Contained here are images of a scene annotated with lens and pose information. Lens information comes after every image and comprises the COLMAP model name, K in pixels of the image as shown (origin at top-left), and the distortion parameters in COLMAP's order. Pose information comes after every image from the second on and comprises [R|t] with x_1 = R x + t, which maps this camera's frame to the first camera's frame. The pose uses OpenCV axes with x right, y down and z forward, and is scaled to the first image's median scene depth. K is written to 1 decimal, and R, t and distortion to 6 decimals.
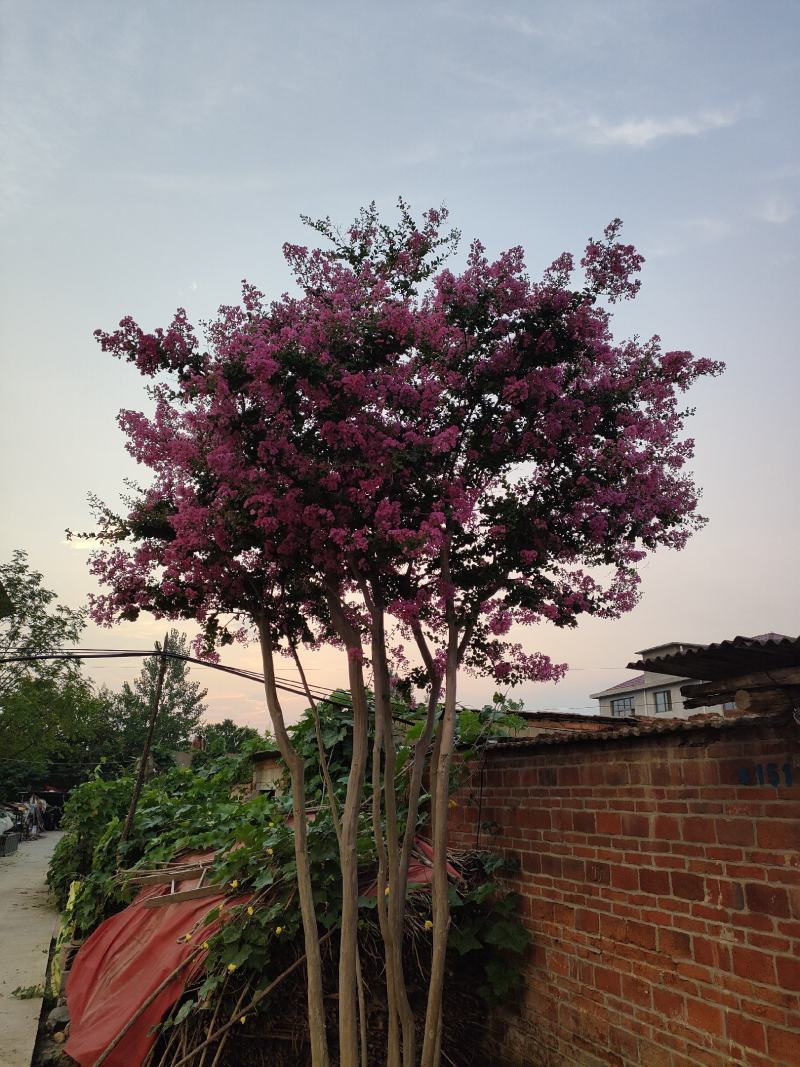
lens RADIAL K [[776.1, 0, 400.0], [0, 776.1, 533.5], [0, 0, 1]] dist [0.052392, -0.045692]
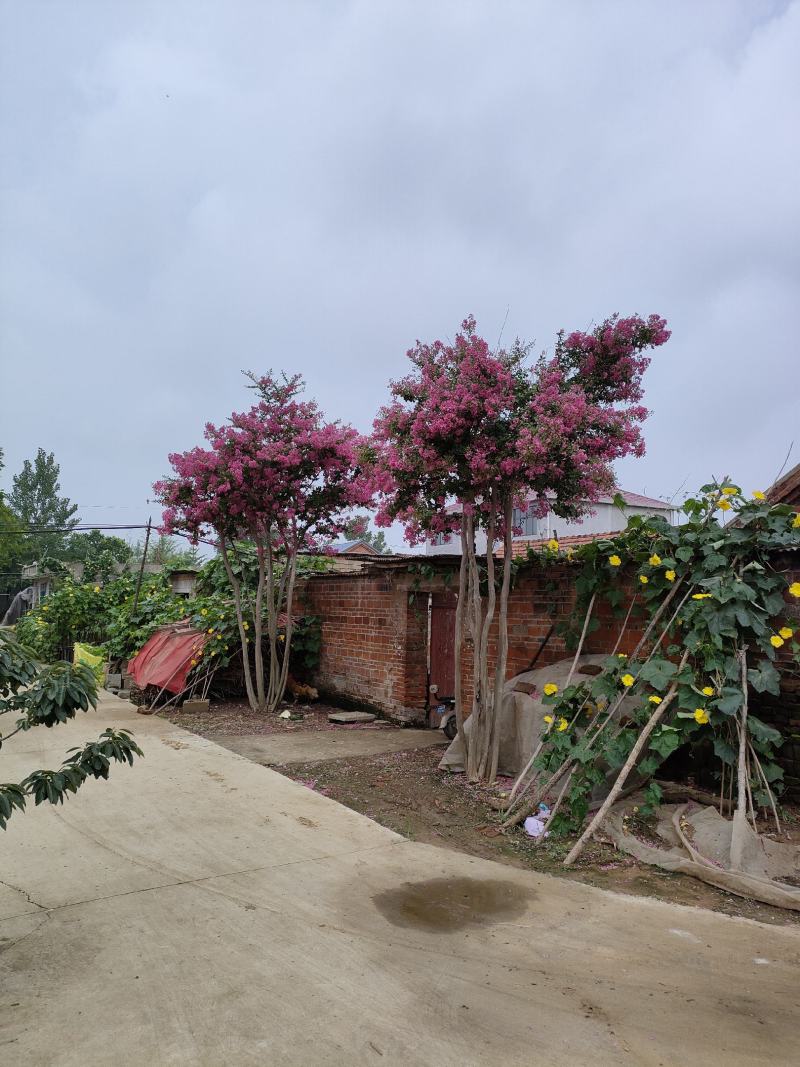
lens RADIAL K [[776.1, 0, 400.0], [0, 776.1, 533.5], [0, 0, 1]] dist [0.052392, -0.045692]
pose [[0.982907, 0.012086, 0.183707, -0.081205], [-0.055917, 0.970303, 0.235340, -0.592636], [-0.175407, -0.241589, 0.954393, -1.786200]]
